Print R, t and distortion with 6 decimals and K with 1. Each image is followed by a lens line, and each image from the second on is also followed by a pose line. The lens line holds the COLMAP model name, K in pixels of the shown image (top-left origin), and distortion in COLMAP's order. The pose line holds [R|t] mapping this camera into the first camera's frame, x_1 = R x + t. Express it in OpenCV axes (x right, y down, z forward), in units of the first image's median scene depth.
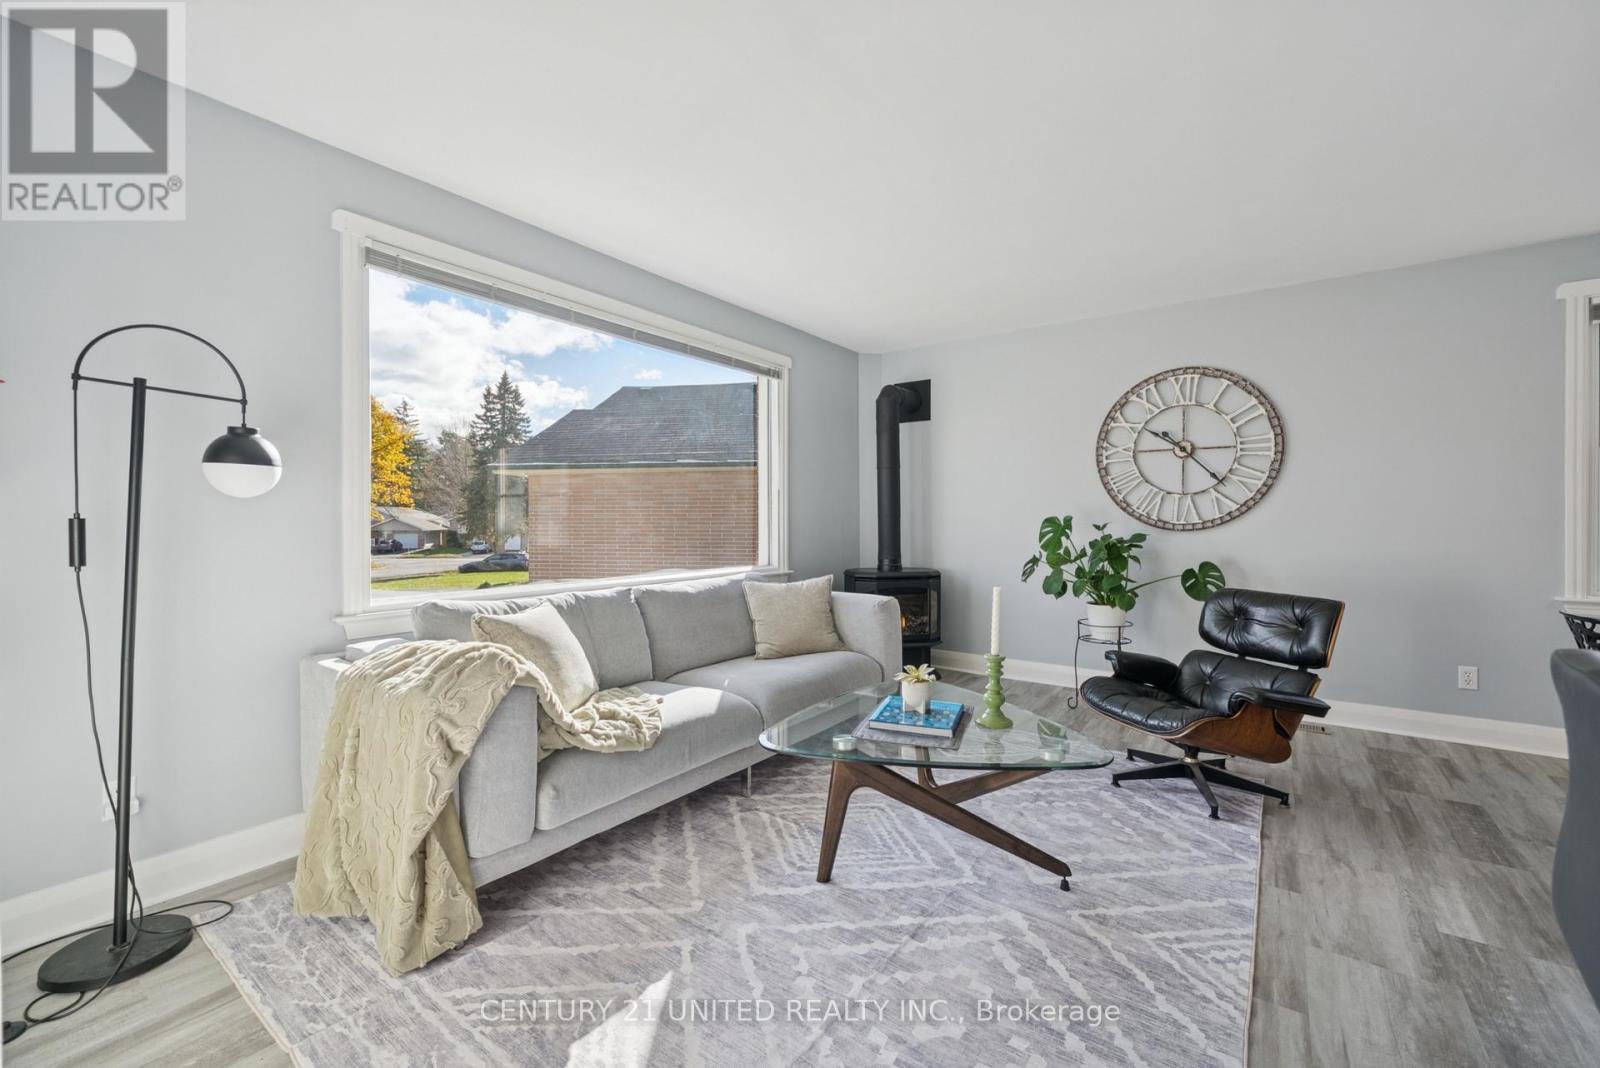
lens RADIAL K [[678.4, 0, 809.6], [0, 678.4, 514.2], [0, 0, 1]] dist [-0.011511, -0.000112]
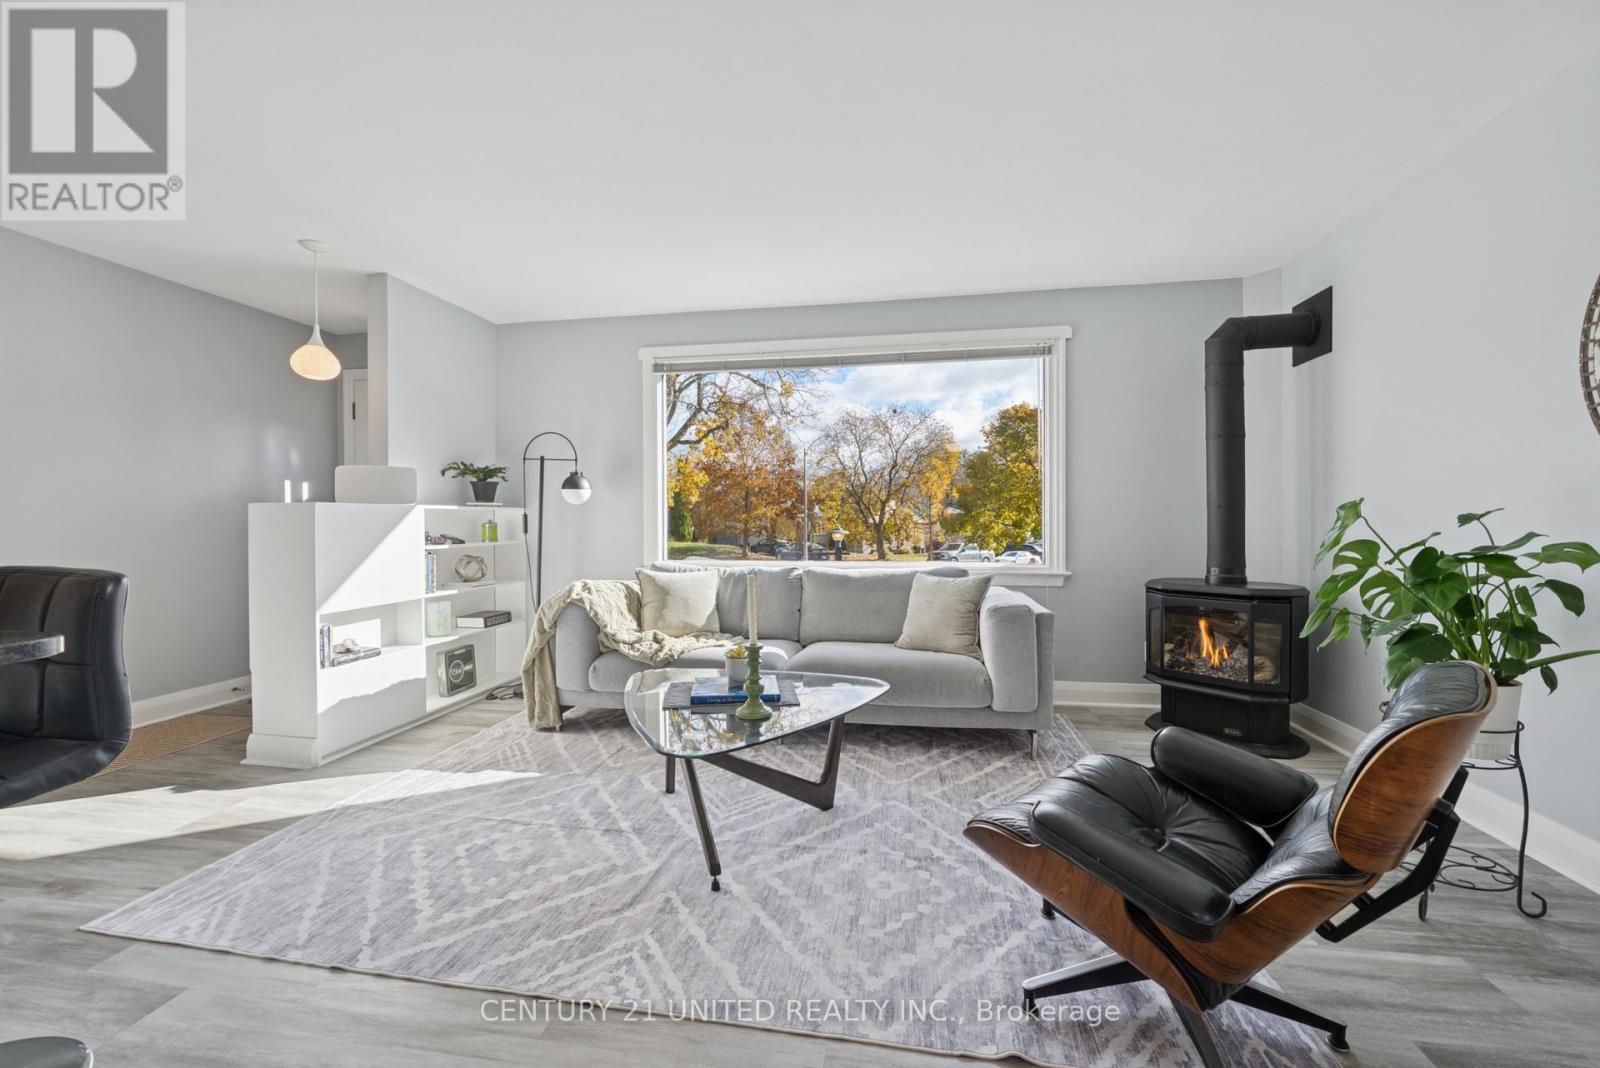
lens RADIAL K [[678.4, 0, 809.6], [0, 678.4, 514.2], [0, 0, 1]] dist [-0.011511, -0.000112]
pose [[0.404261, -0.012095, -0.914564, 1.422356], [0.008733, 0.999918, -0.009364, 0.033524], [0.914602, -0.004202, 0.404333, 0.791505]]
